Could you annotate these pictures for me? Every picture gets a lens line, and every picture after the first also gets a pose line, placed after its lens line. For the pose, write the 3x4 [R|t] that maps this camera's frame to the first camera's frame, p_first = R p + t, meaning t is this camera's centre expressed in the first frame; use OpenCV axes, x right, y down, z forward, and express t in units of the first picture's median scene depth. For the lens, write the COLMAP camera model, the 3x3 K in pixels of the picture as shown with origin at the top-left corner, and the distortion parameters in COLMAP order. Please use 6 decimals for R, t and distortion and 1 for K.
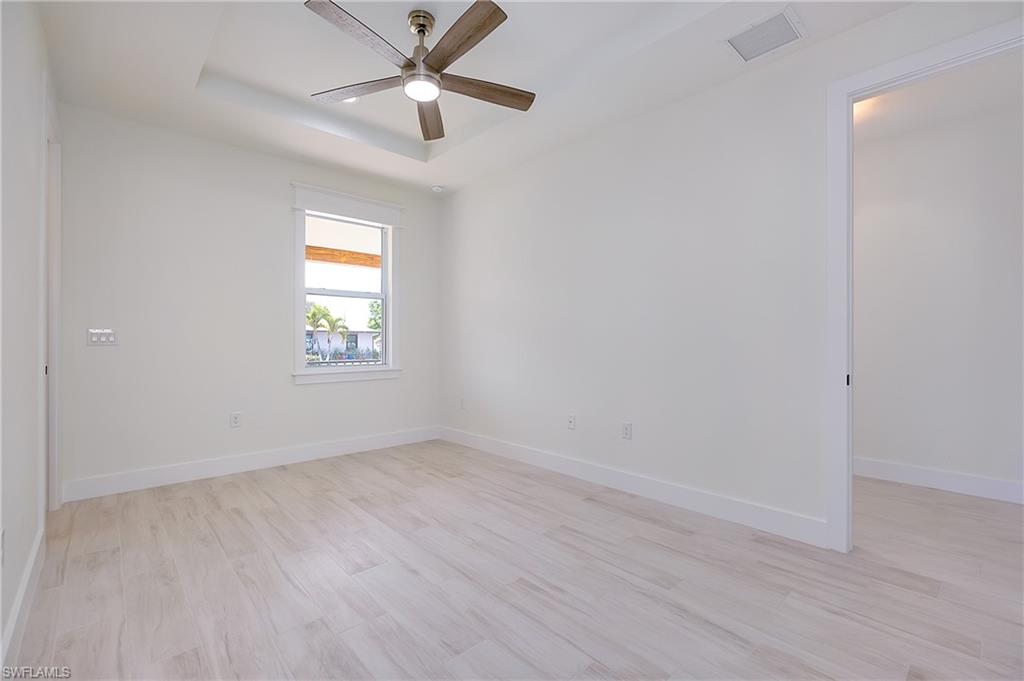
lens RADIAL K [[452.1, 0, 535.9], [0, 452.1, 335.8], [0, 0, 1]] dist [-0.001087, -0.000619]
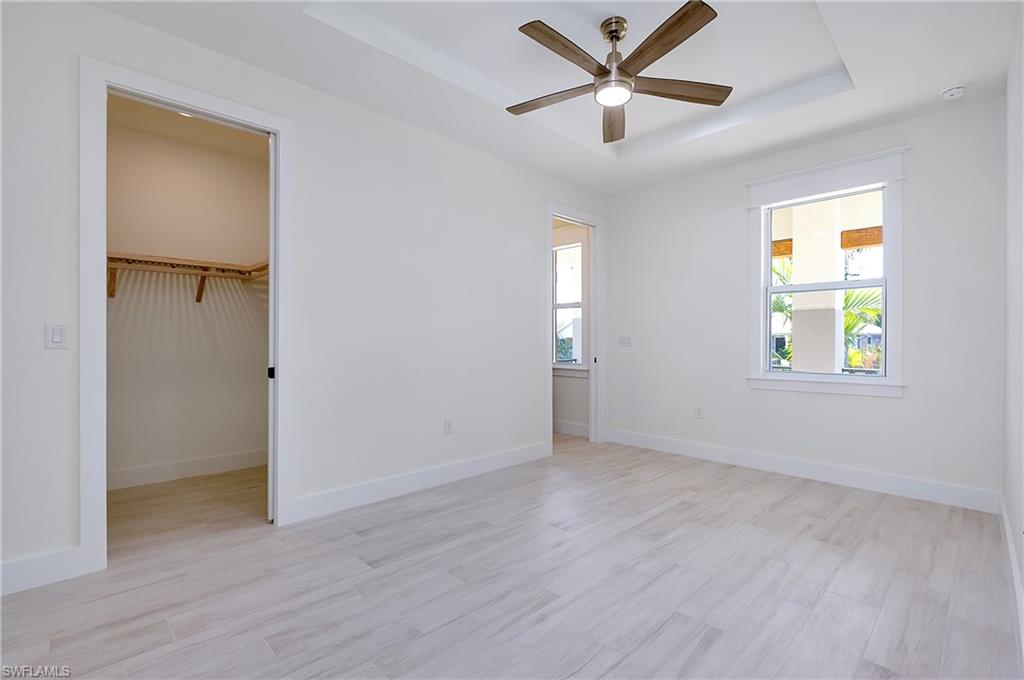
lens RADIAL K [[460.4, 0, 489.4], [0, 460.4, 338.3], [0, 0, 1]] dist [0.000378, 0.000008]
pose [[-0.020356, -0.006416, -0.999772, 0.698003], [0.007845, 0.999948, -0.006577, 0.003159], [0.999762, -0.007977, -0.020304, 0.660206]]
